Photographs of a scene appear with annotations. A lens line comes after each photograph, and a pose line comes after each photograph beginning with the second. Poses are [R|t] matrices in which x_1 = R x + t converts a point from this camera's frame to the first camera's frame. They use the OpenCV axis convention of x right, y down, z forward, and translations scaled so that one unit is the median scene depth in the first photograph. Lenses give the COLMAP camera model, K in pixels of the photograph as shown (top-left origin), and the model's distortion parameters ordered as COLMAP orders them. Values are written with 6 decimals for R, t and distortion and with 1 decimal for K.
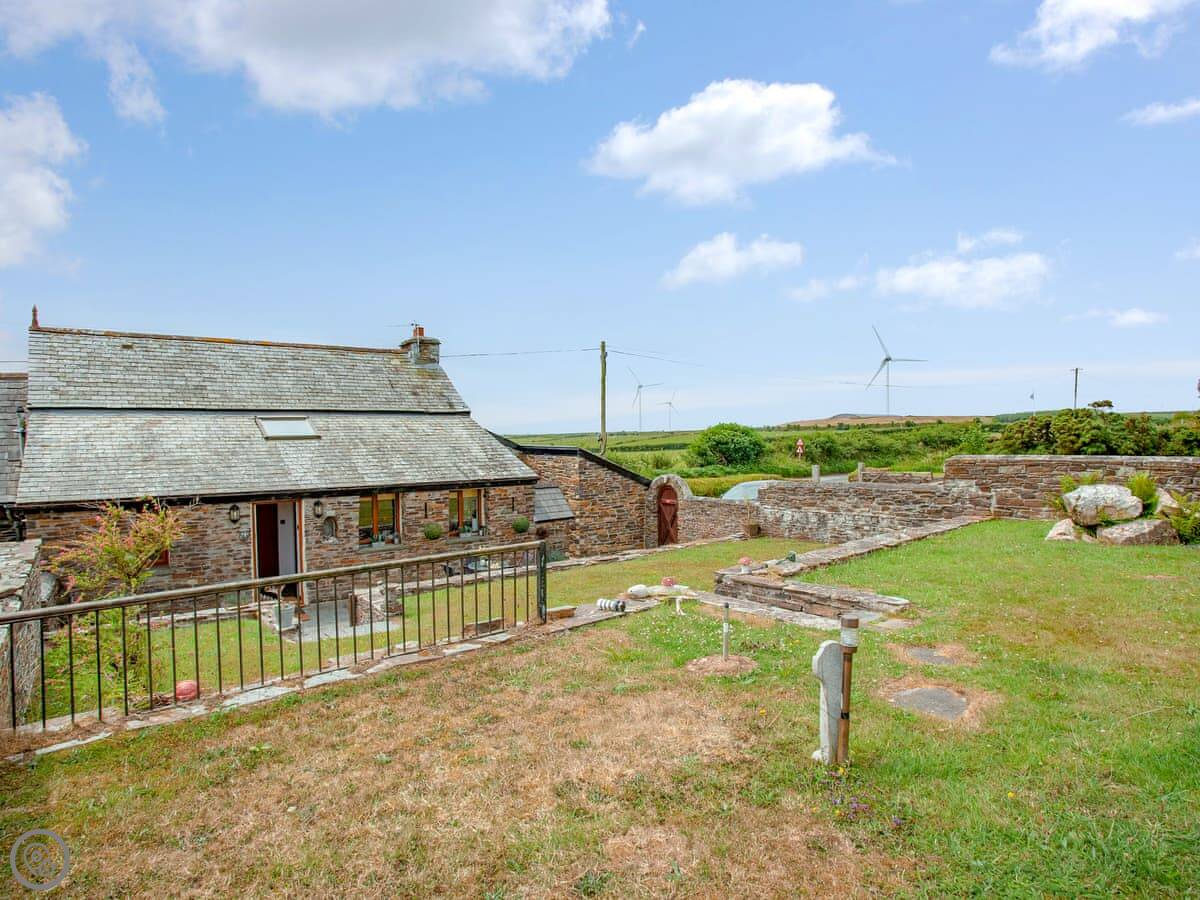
lens RADIAL K [[692.4, 0, 600.0], [0, 692.4, 450.0], [0, 0, 1]] dist [-0.094971, 0.050716]
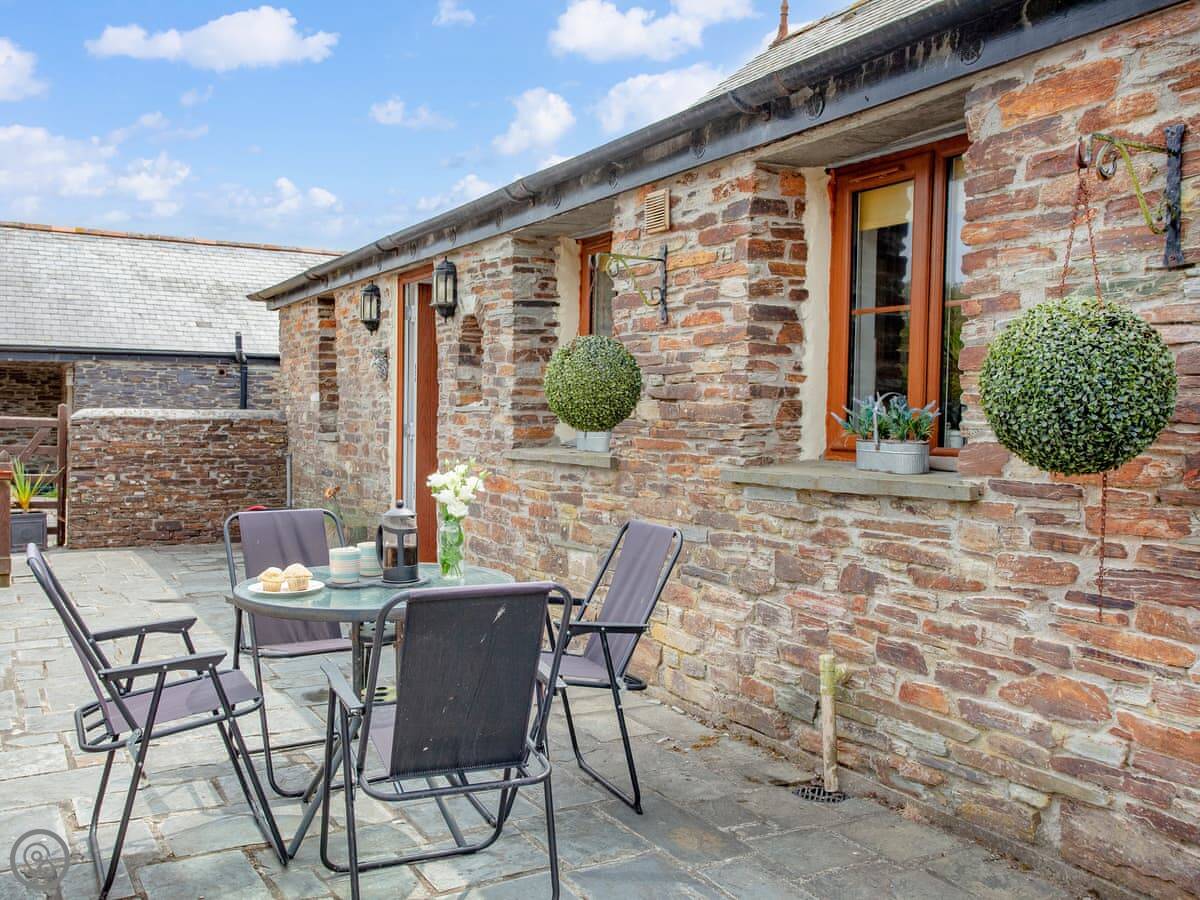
lens RADIAL K [[1070.0, 0, 600.0], [0, 1070.0, 450.0], [0, 0, 1]] dist [-0.000795, 0.000454]
pose [[-0.151983, 0.035765, -0.987736, 0.044743], [-0.039296, 0.998336, 0.042195, 0.124392], [0.987602, 0.045227, -0.150325, 1.052009]]
